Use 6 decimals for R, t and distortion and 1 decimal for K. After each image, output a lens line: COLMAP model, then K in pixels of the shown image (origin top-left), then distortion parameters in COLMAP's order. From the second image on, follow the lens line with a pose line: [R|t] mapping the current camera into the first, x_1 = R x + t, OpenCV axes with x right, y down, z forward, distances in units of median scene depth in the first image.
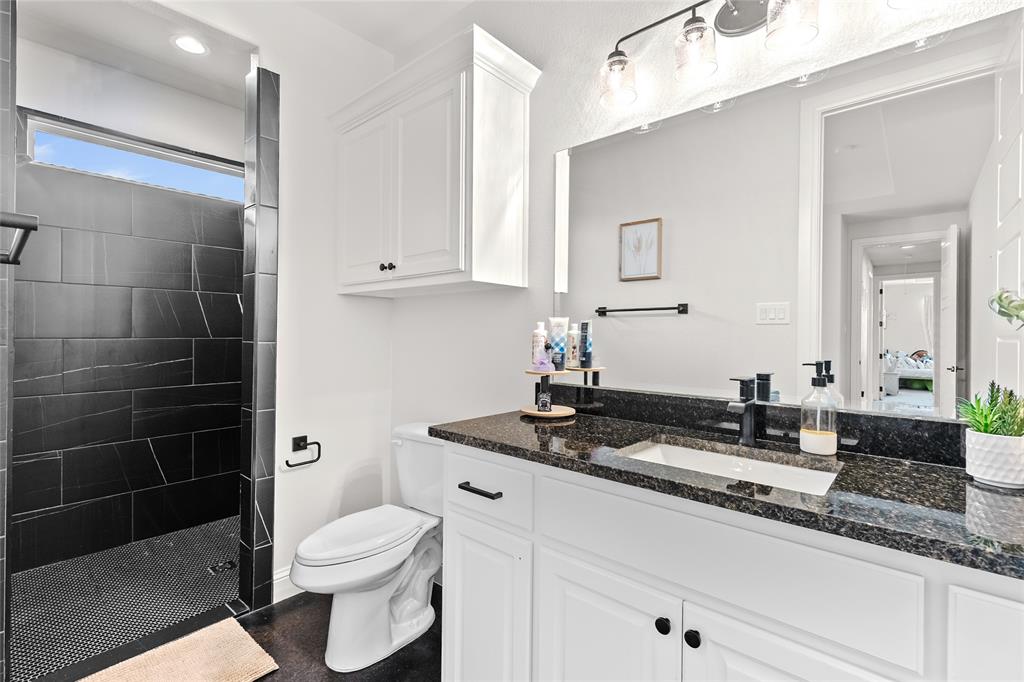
lens RADIAL K [[468.7, 0, 514.9], [0, 468.7, 337.8], [0, 0, 1]] dist [0.000693, -0.001028]
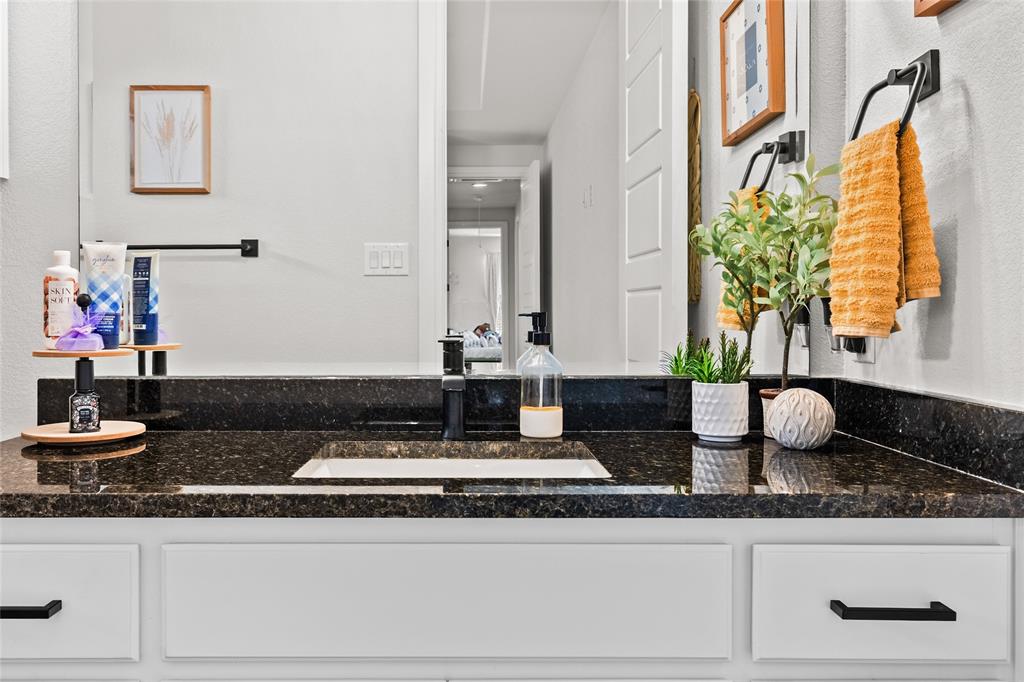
lens RADIAL K [[814.2, 0, 479.0], [0, 814.2, 325.7], [0, 0, 1]] dist [0.004331, -0.015769]
pose [[0.747403, -0.022907, 0.663976, -0.181873], [0.013135, 0.999720, 0.019705, 0.032234], [-0.664241, -0.006006, 0.747495, 0.082036]]
